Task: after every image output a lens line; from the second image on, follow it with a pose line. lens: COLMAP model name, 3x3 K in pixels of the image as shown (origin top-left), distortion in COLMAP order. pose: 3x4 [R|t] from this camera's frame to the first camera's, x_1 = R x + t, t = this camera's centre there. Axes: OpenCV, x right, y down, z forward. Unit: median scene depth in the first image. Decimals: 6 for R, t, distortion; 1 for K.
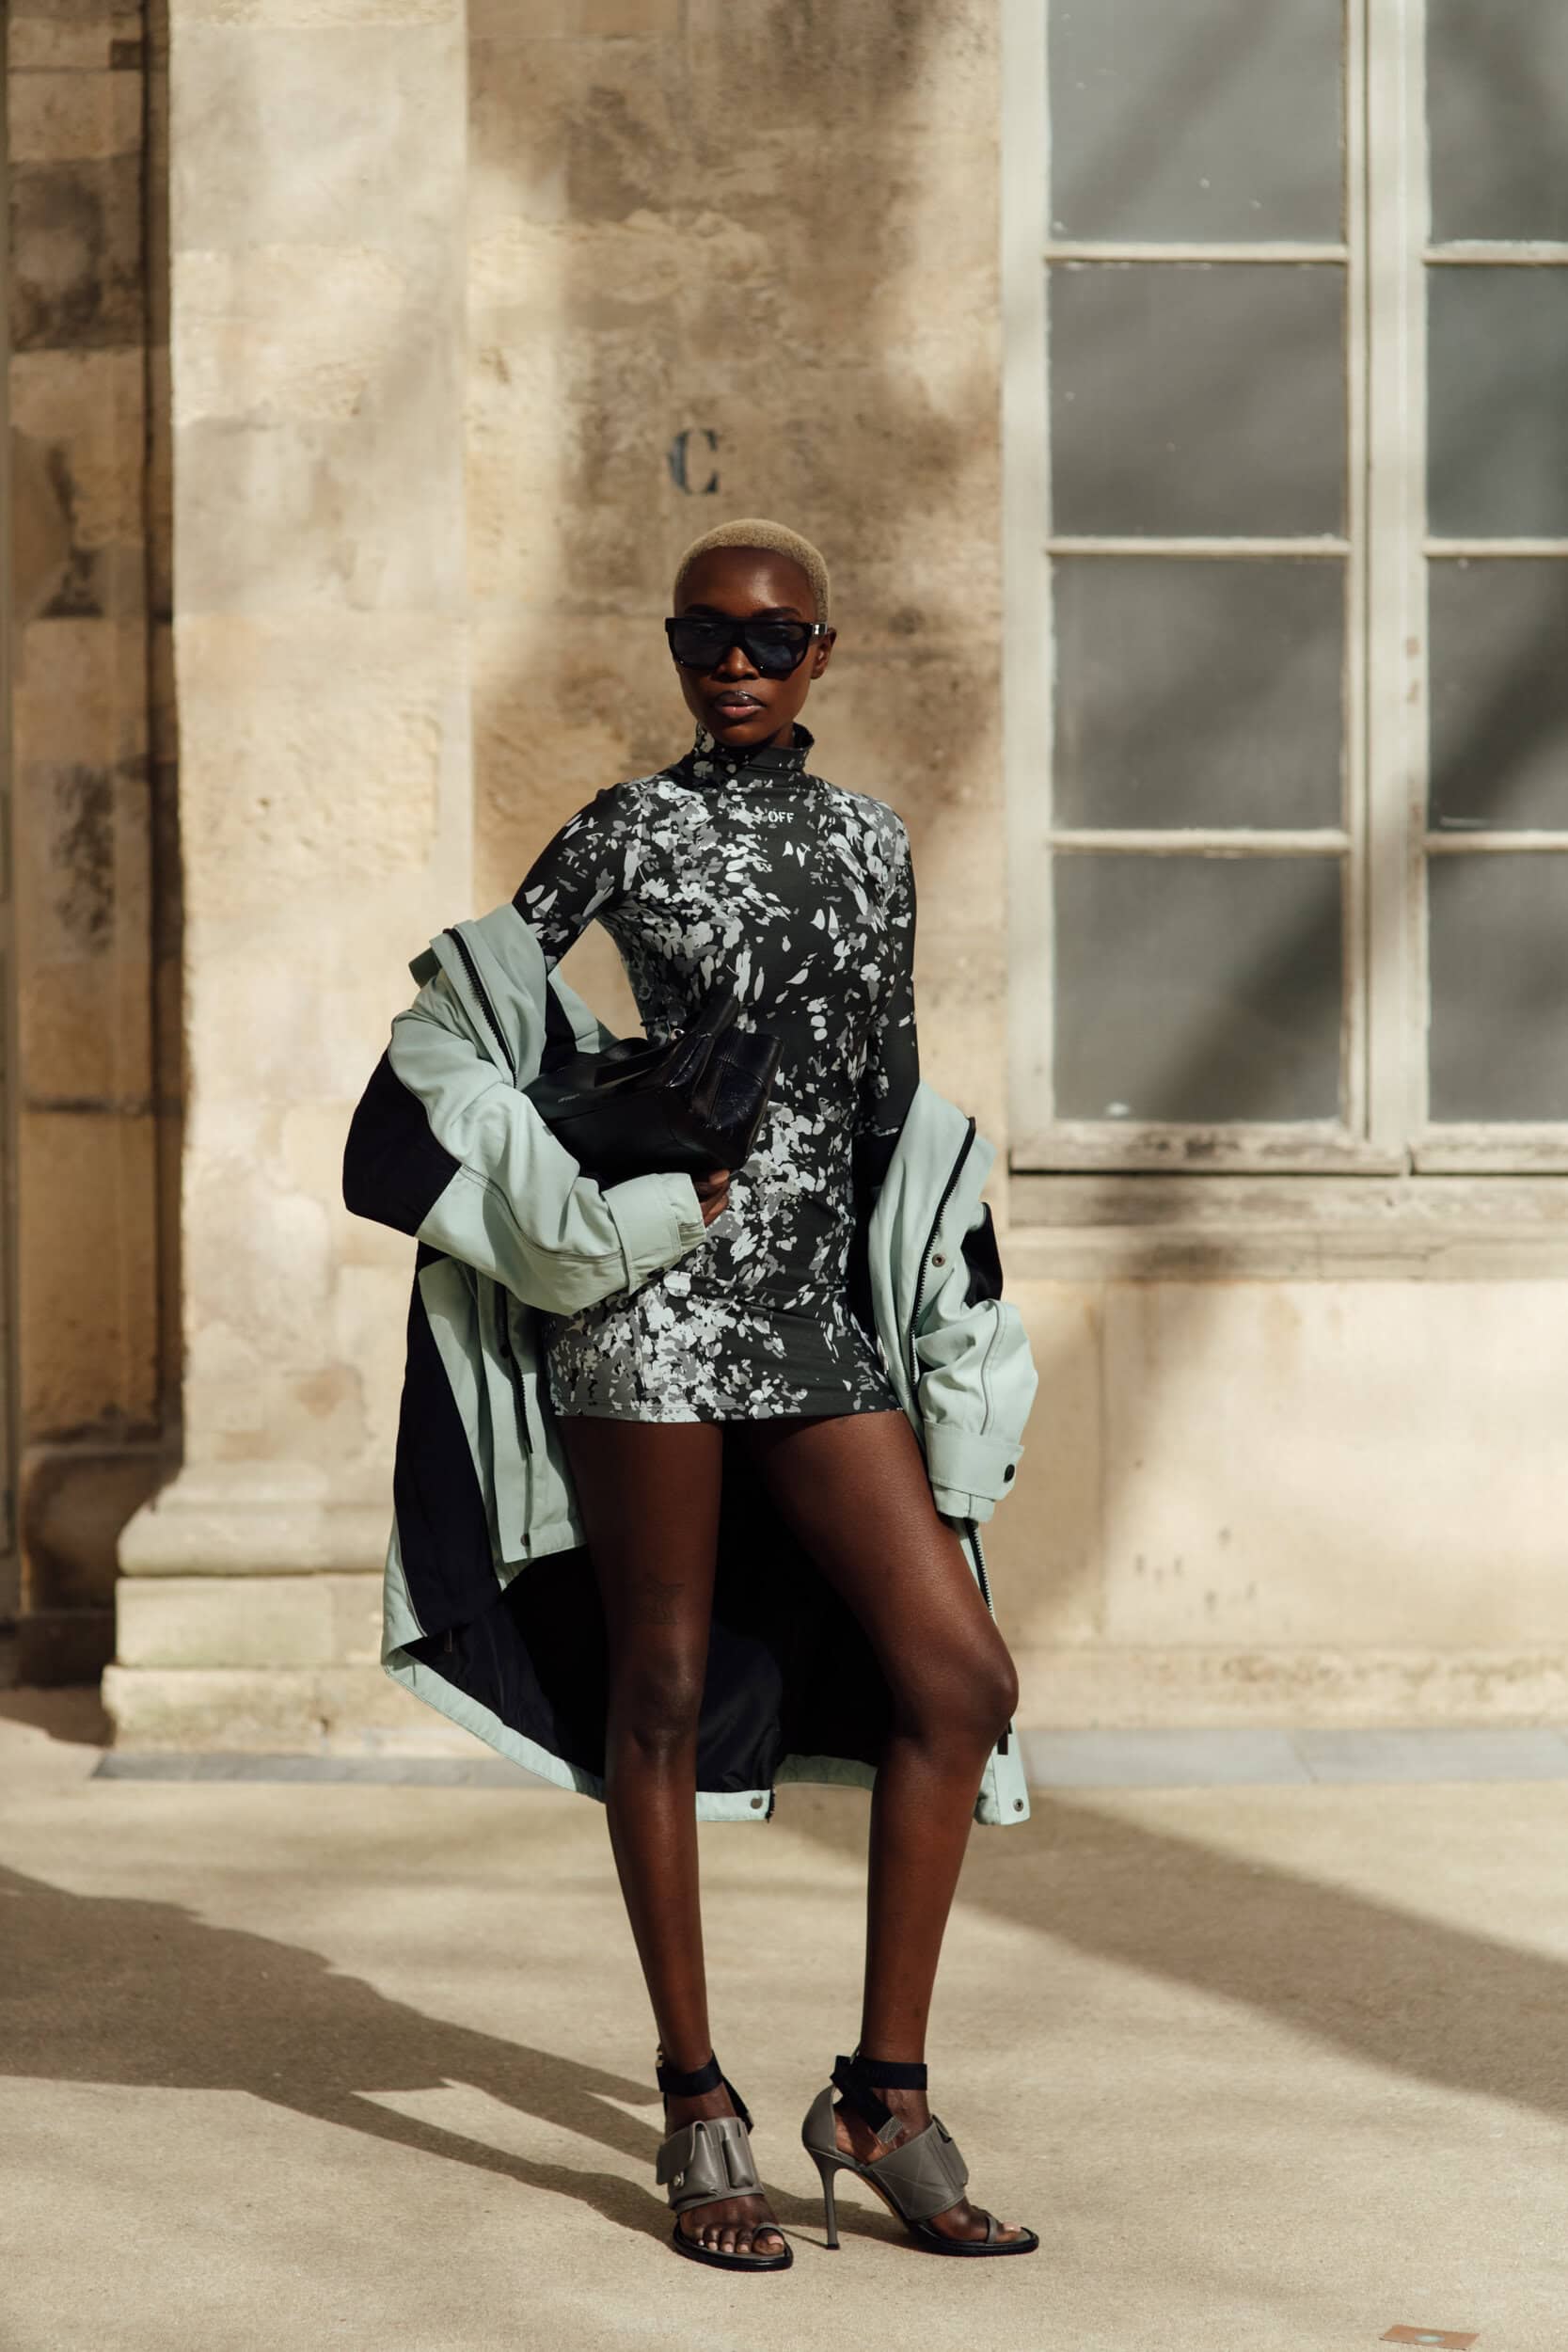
lens RADIAL K [[5555.0, 0, 784.0], [0, 5555.0, 1176.0], [0, 0, 1]] dist [-0.024409, -0.559769]
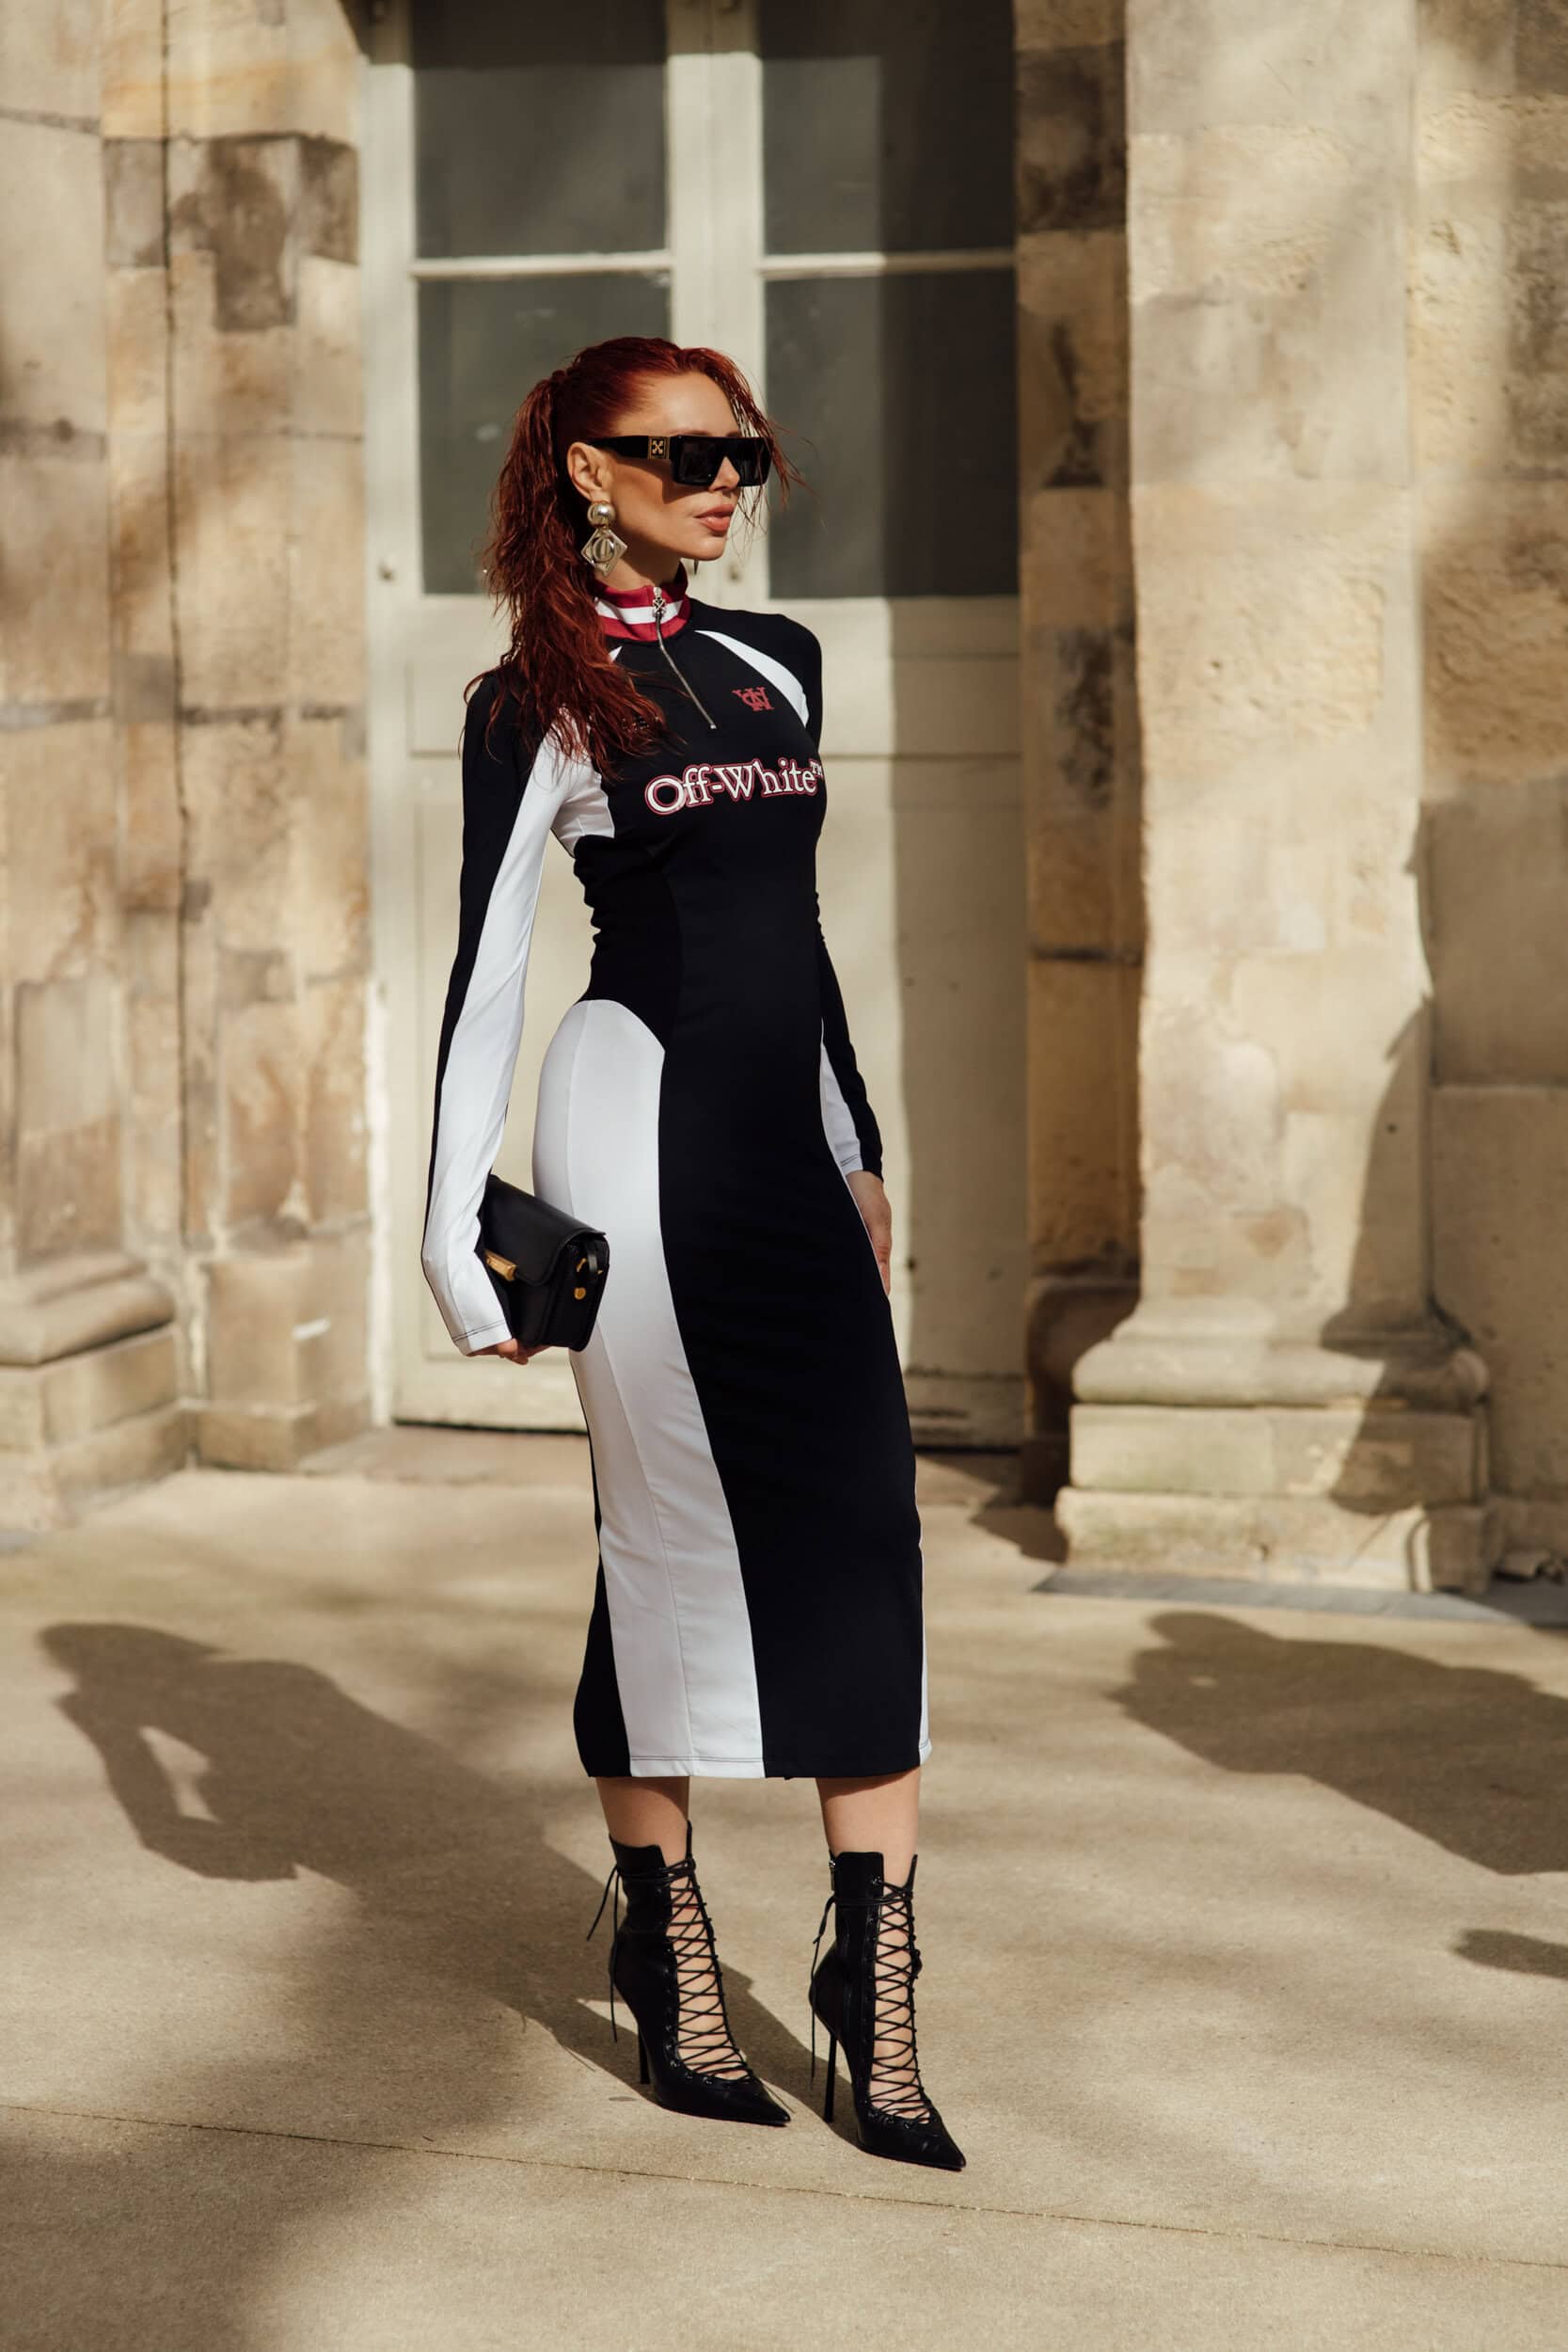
lens RADIAL K [[5546.7, 0, 784.0], [0, 5546.7, 1176.0], [0, 0, 1]] dist [0.006088, -0.723485]
pose [[0.955990, 0.024746, -0.292355, 0.134031], [-0.016849, 0.999423, 0.029499, -0.000792], [0.292916, -0.023275, 0.955855, -0.019362]]
